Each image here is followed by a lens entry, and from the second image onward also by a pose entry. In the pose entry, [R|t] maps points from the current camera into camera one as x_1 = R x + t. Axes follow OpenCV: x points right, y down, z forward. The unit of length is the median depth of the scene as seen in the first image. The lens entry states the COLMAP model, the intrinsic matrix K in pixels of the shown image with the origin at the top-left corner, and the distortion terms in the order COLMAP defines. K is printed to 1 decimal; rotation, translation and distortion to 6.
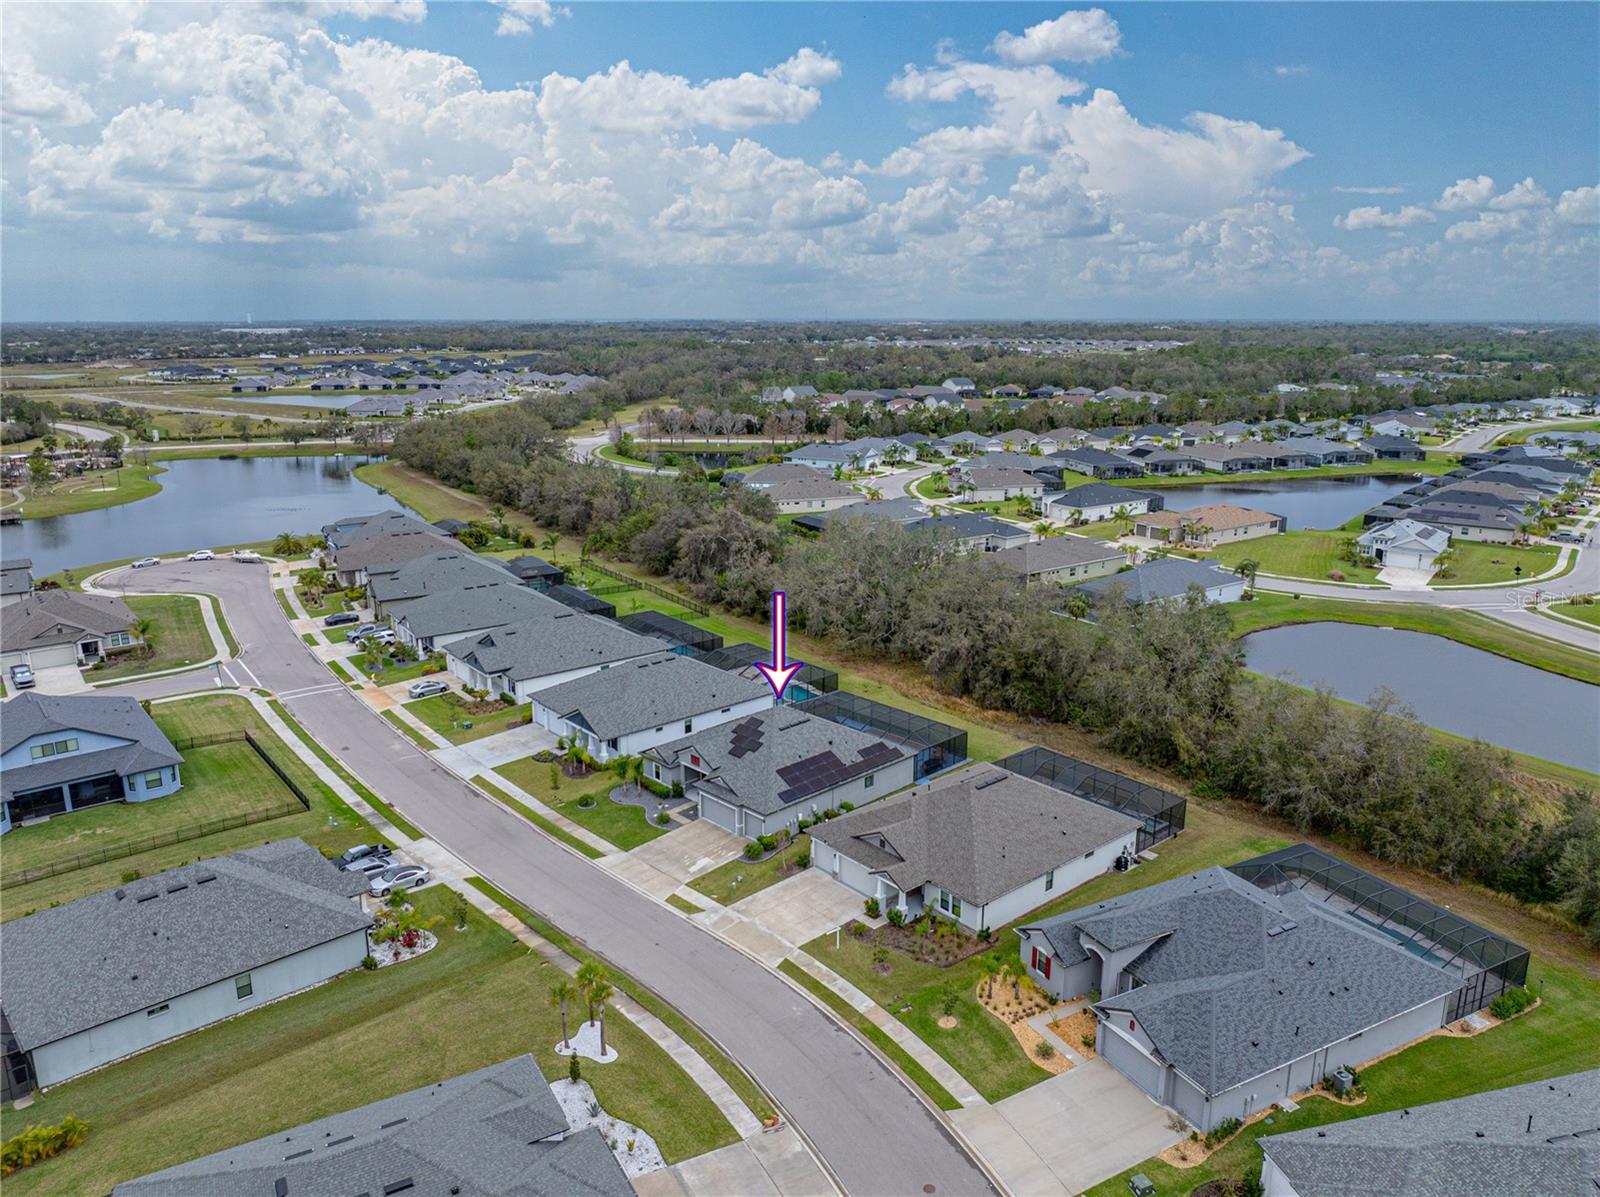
lens RADIAL K [[1120.2, 0, 705.6], [0, 1120.2, 598.7], [0, 0, 1]] dist [-0.021268, 0.003481]
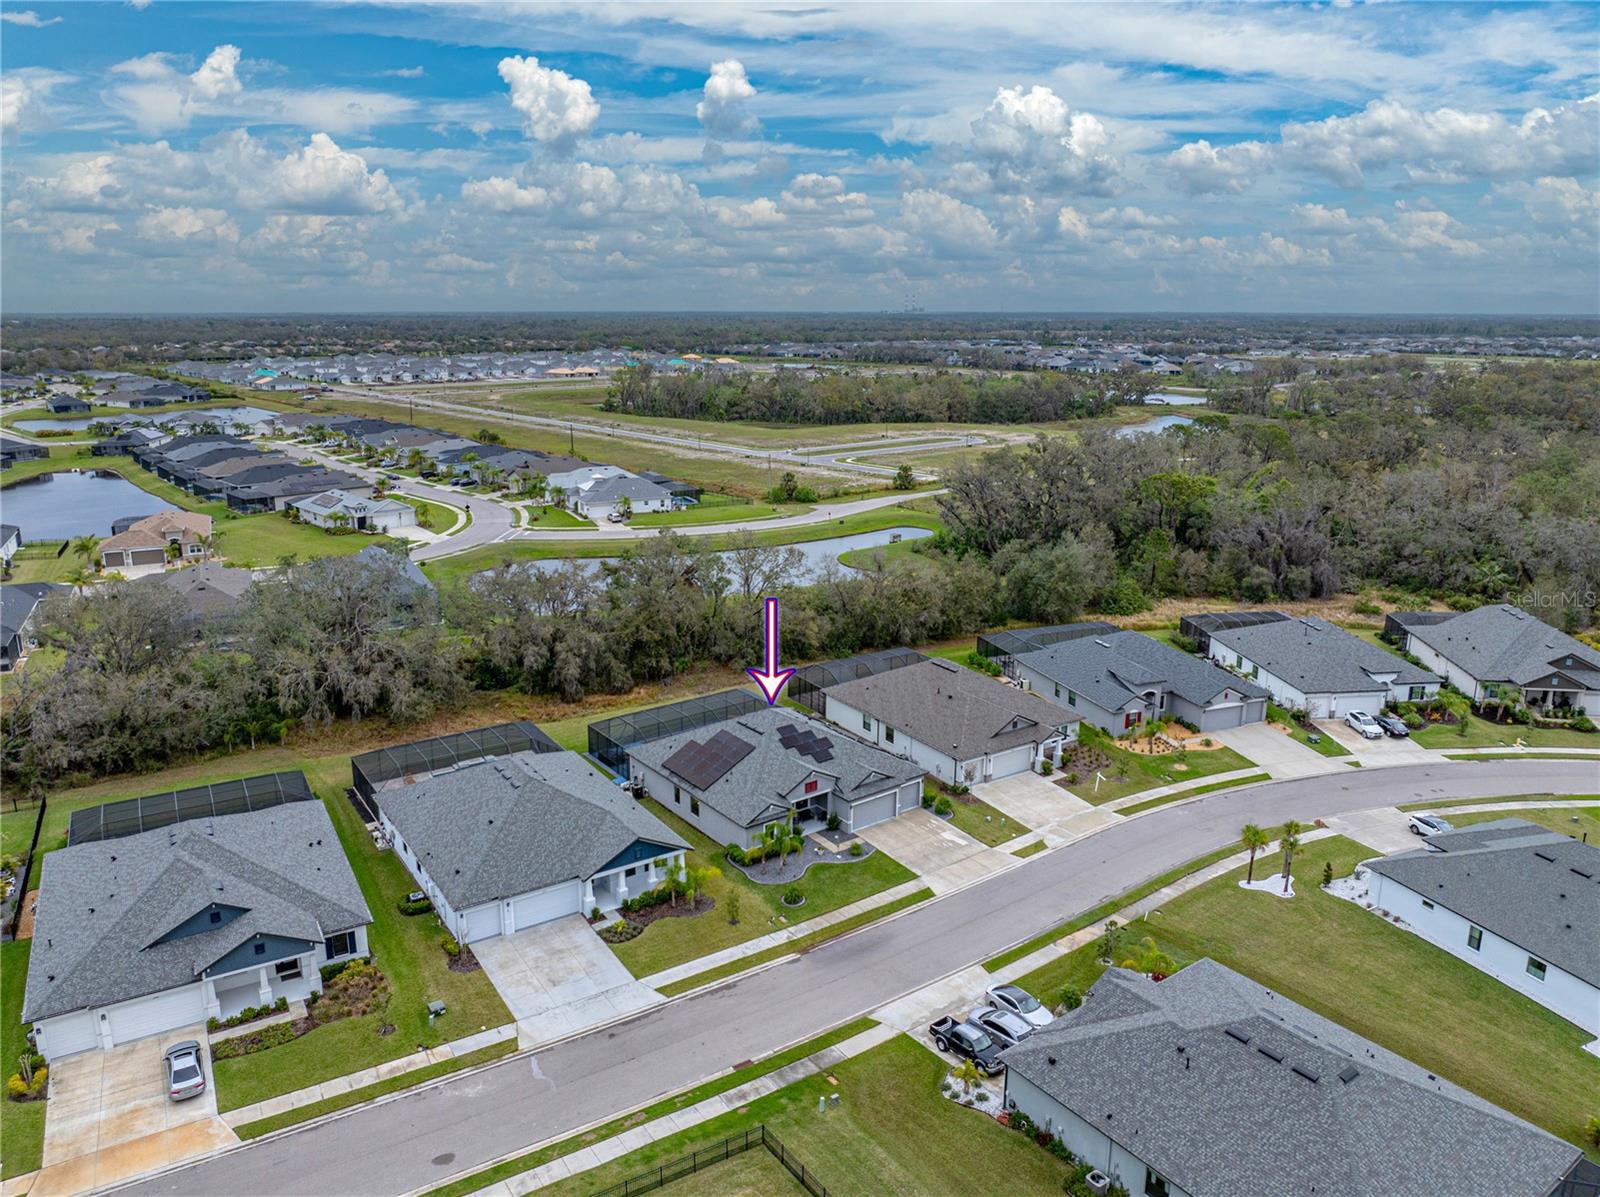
lens RADIAL K [[1216.9, 0, 805.2], [0, 1216.9, 548.5], [0, 0, 1]] dist [-0.025427, 0.008464]
pose [[0.053068, -0.185730, 0.981167, -0.890839], [0.244428, 0.955078, 0.167571, -0.190616], [-0.968214, 0.230932, 0.096082, 0.849845]]
